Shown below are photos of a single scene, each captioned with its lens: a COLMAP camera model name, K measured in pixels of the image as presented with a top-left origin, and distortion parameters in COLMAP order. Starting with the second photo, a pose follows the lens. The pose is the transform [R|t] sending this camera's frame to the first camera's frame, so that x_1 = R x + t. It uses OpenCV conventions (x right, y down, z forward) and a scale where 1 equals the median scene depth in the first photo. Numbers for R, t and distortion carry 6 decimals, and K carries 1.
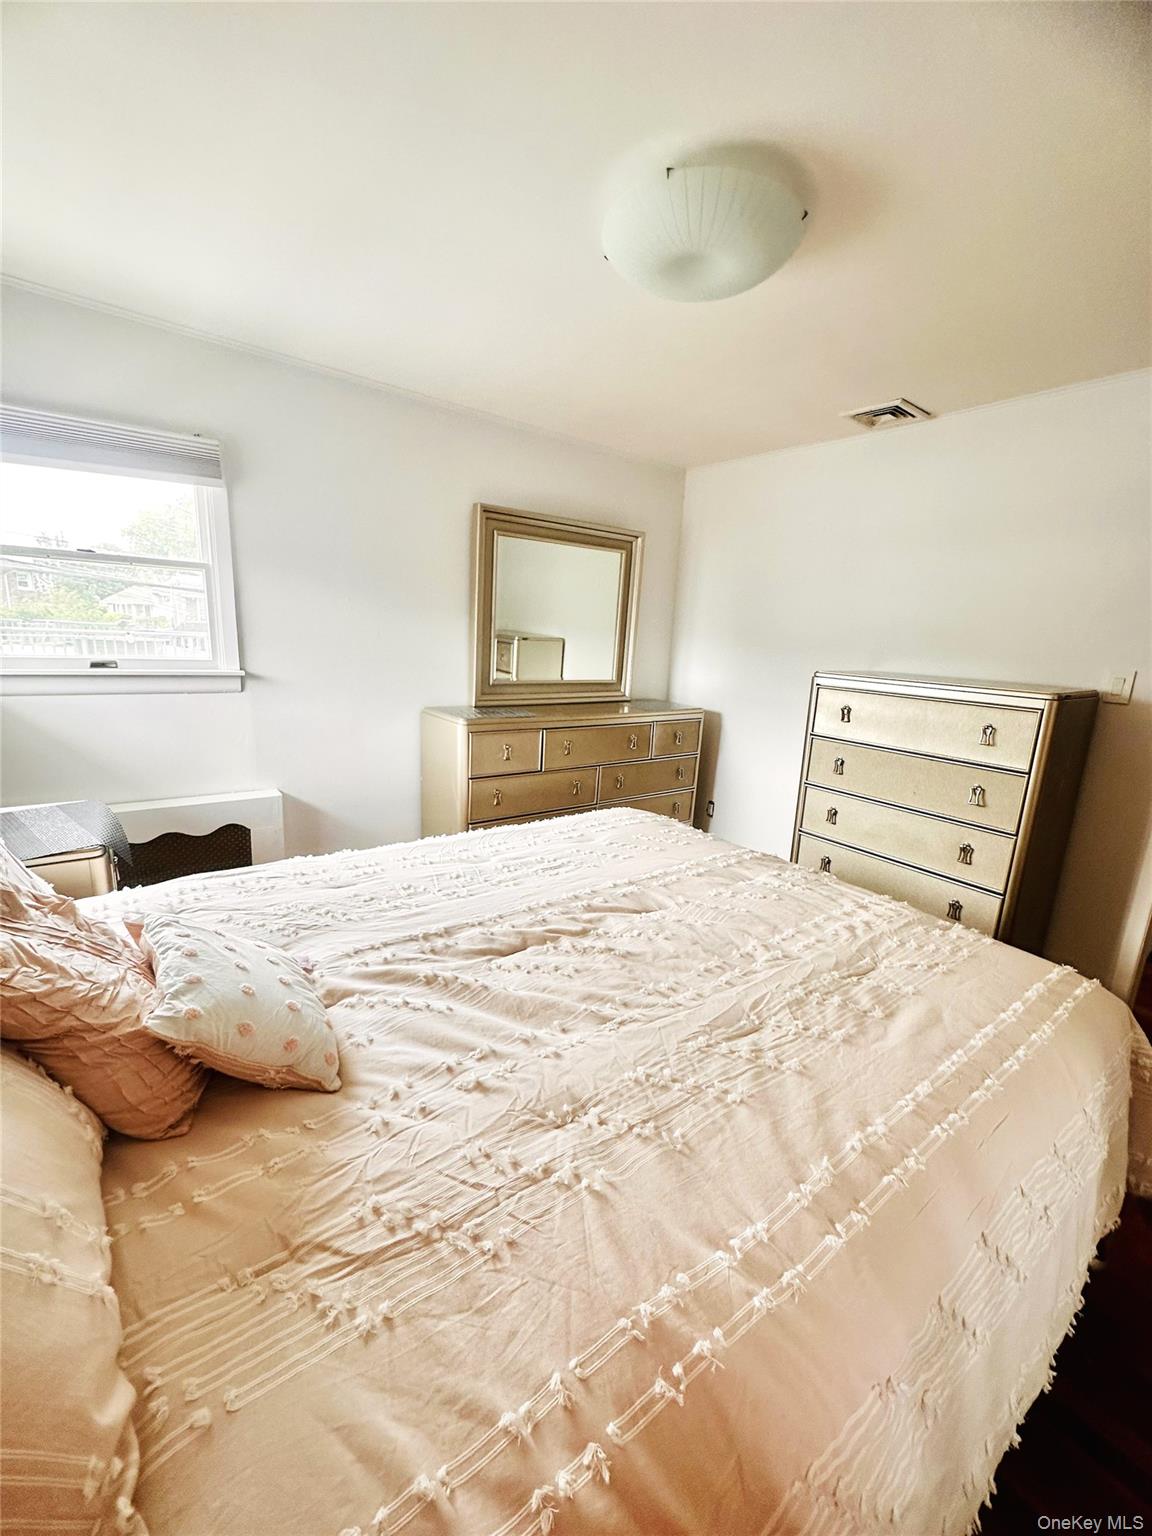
lens RADIAL K [[612.1, 0, 572.0], [0, 612.1, 763.0], [0, 0, 1]] dist [-0.007153, 0.000872]
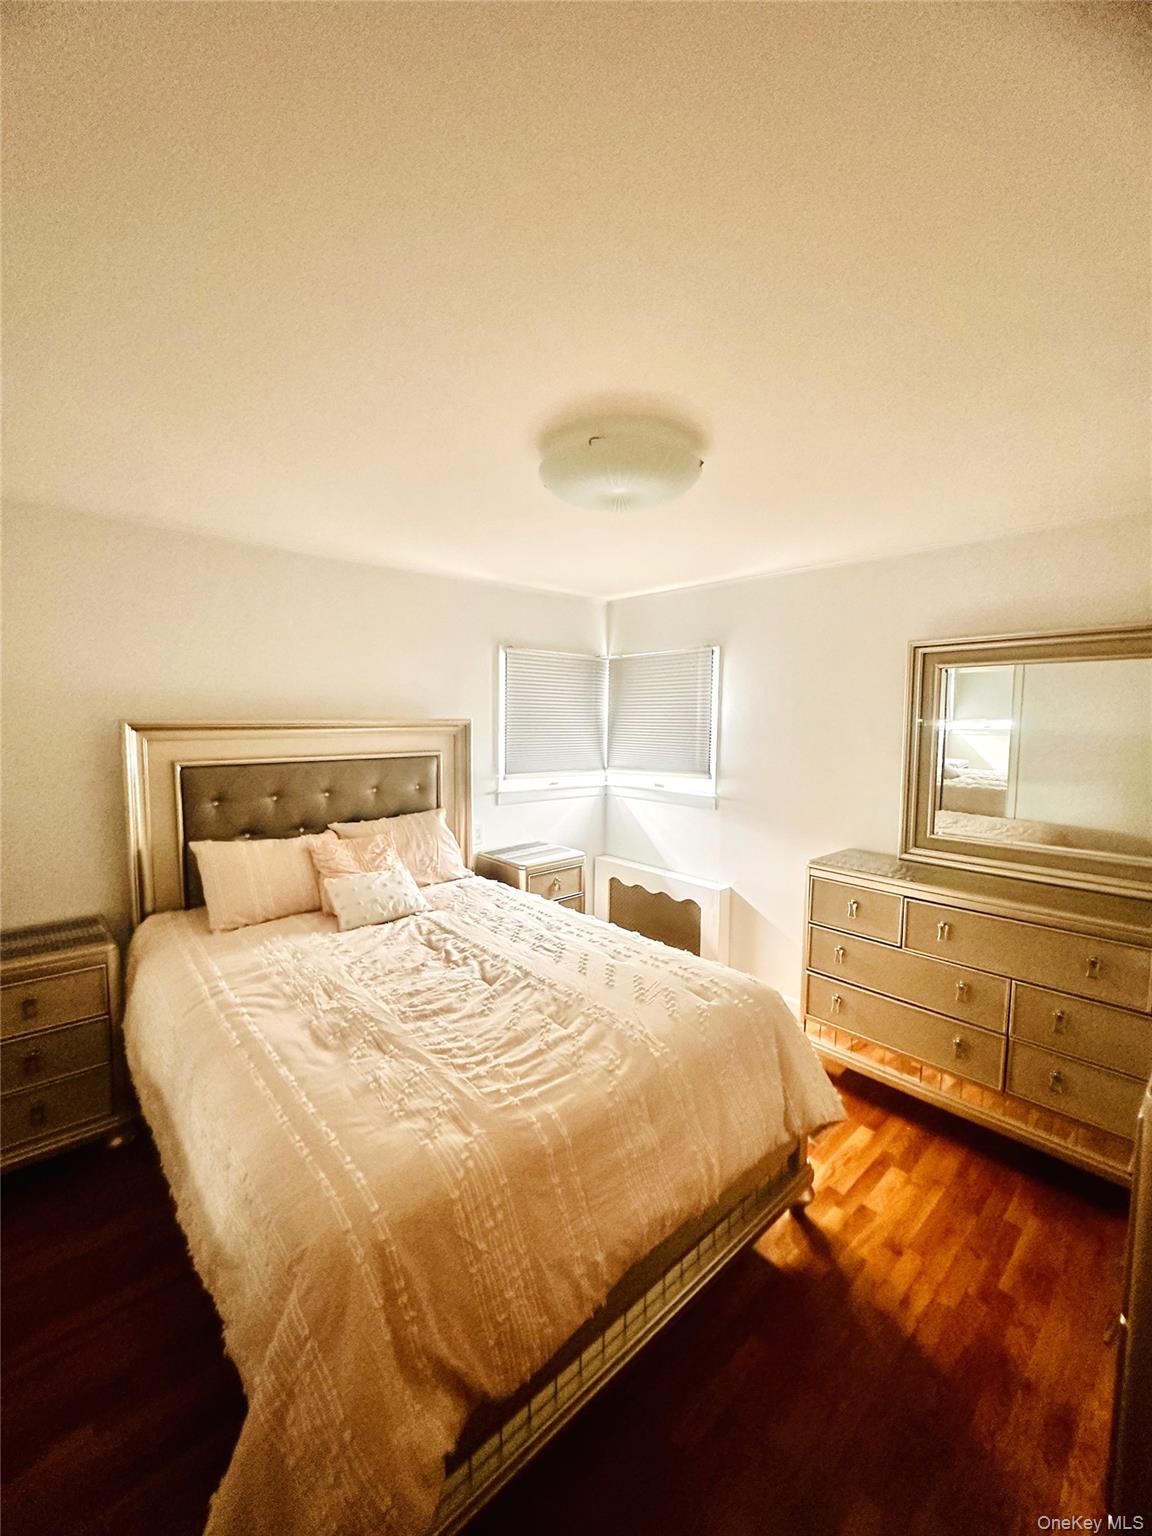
lens RADIAL K [[612.1, 0, 572.0], [0, 612.1, 768.1], [0, 0, 1]] dist [-0.007153, 0.000872]
pose [[0.086677, 0.032441, -0.995708, 1.639785], [-0.213197, 0.976919, 0.013270, -0.312476], [0.973157, 0.211132, 0.091593, 1.058840]]
